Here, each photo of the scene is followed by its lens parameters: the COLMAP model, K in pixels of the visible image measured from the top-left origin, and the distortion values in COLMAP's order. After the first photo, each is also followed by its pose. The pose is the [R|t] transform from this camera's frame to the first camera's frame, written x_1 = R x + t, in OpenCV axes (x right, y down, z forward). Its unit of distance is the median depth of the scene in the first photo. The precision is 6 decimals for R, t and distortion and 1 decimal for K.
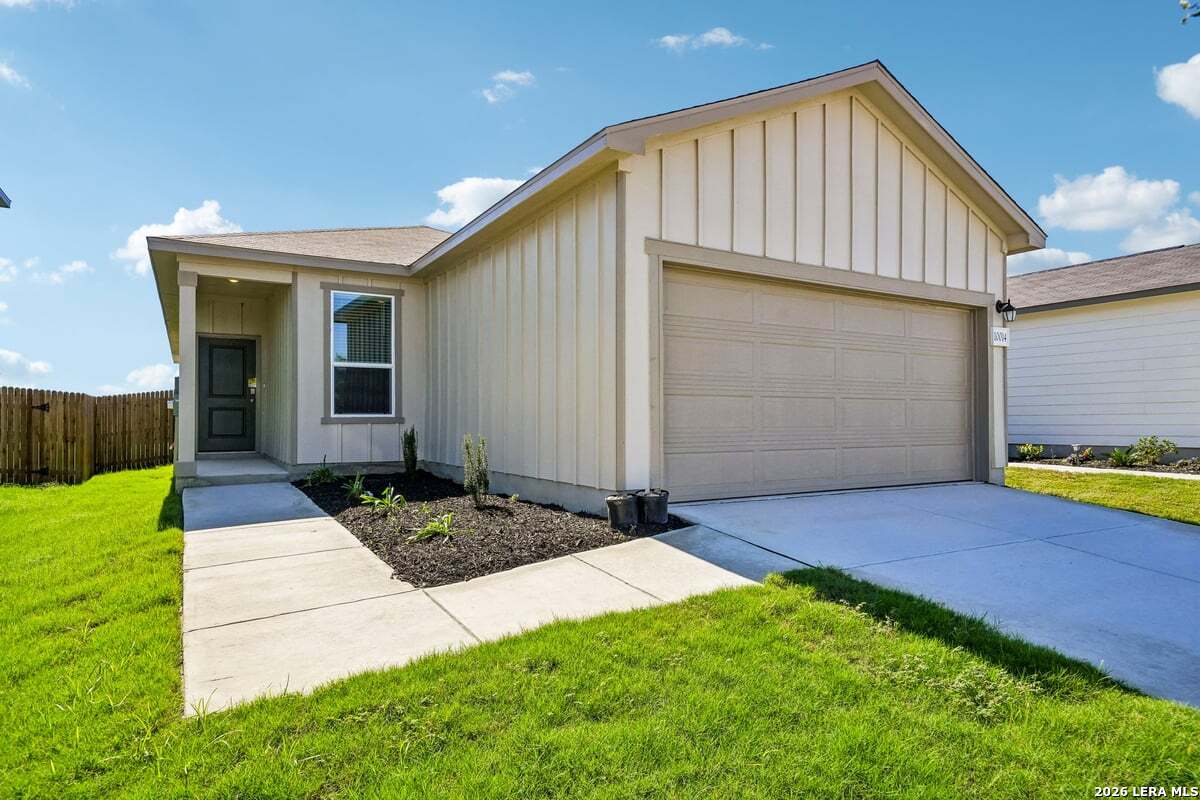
lens RADIAL K [[693.8, 0, 600.0], [0, 693.8, 400.0], [0, 0, 1]] dist [-0.000254, 0.000097]
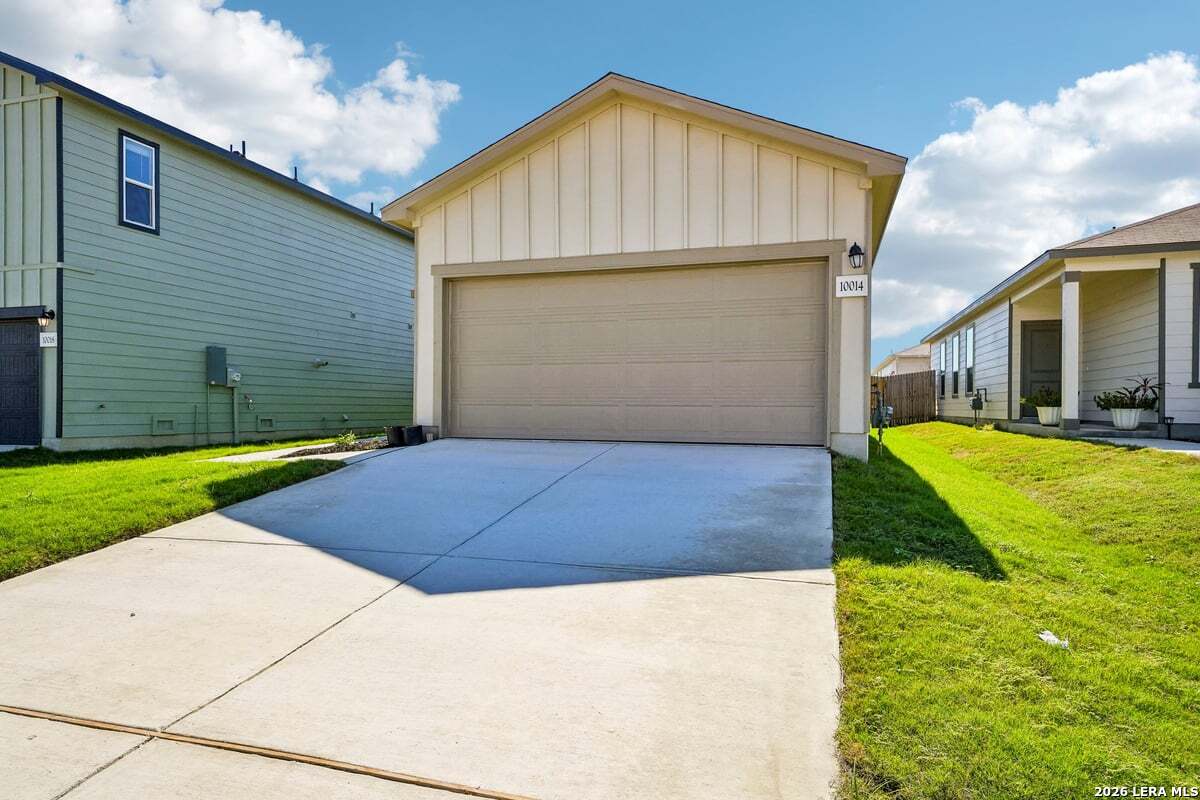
lens RADIAL K [[693.8, 0, 600.0], [0, 693.8, 400.0], [0, 0, 1]] dist [-0.000254, 0.000097]
pose [[0.662484, -0.008091, -0.749032, 1.349379], [0.011401, 0.999935, -0.000717, 0.067215], [0.748989, -0.008065, 0.662533, 0.224533]]
